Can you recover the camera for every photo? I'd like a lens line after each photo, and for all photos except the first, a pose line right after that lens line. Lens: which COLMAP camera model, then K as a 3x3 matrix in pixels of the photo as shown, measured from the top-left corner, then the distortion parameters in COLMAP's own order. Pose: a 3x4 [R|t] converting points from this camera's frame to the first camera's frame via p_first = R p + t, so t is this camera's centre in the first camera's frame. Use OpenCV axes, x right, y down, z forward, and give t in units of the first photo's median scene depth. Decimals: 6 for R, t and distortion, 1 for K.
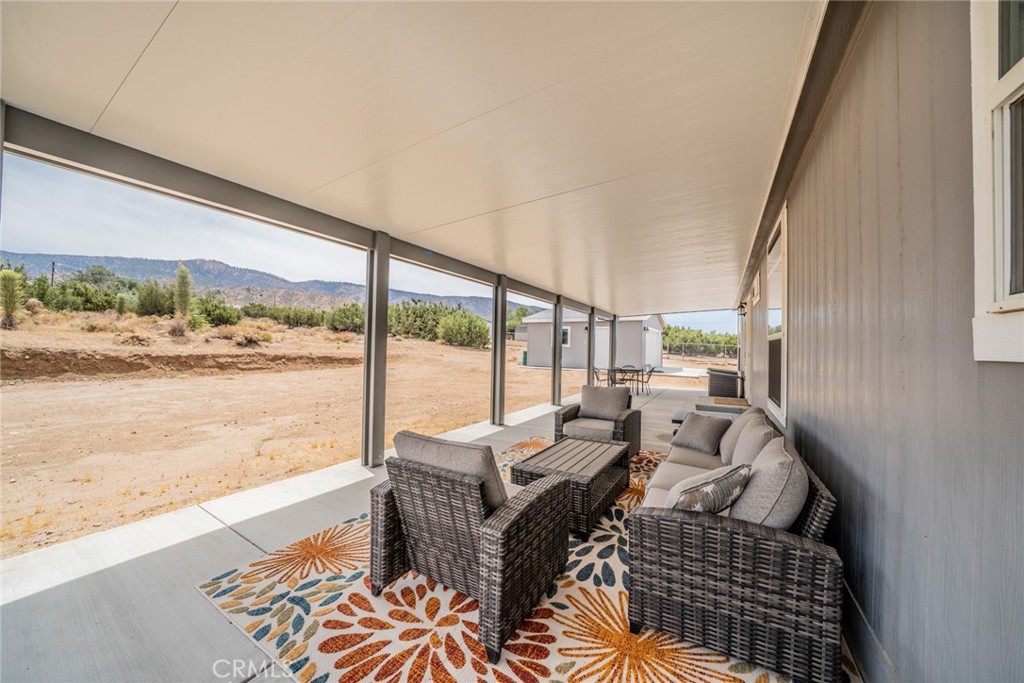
lens RADIAL K [[357.7, 0, 509.3], [0, 357.7, 344.8], [0, 0, 1]] dist [-0.005843, 0.000107]
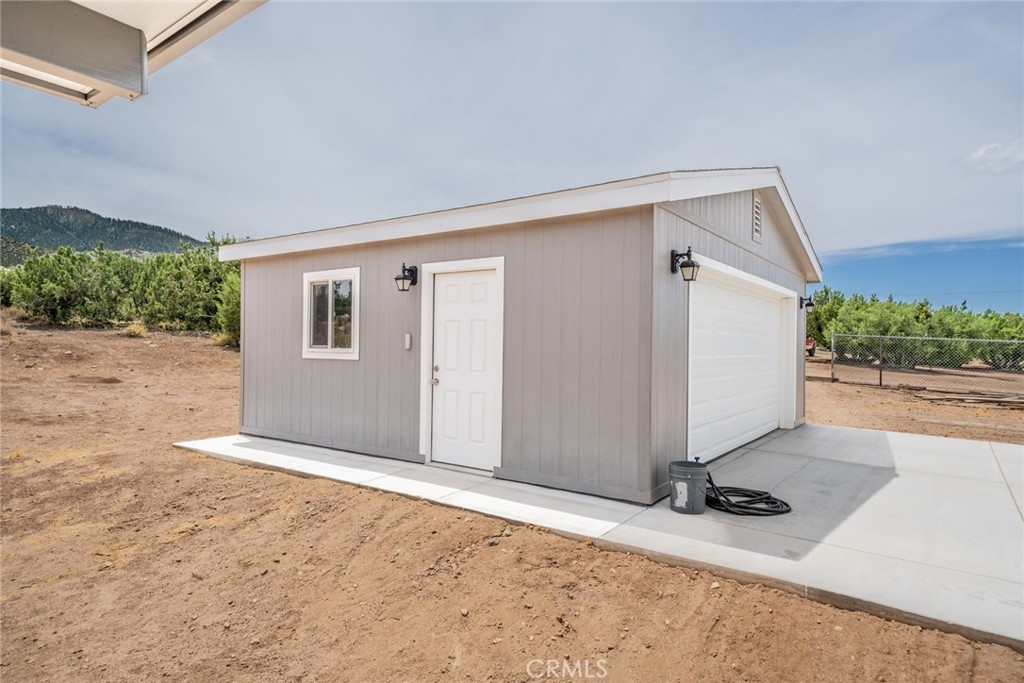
lens RADIAL K [[590.1, 0, 511.3], [0, 590.1, 342.0], [0, 0, 1]] dist [0.007960, 0.001210]
pose [[0.995747, -0.007615, -0.091819, 0.151911], [0.007845, 0.999967, 0.002139, -0.002749], [0.091799, -0.002850, 0.995773, 0.327249]]
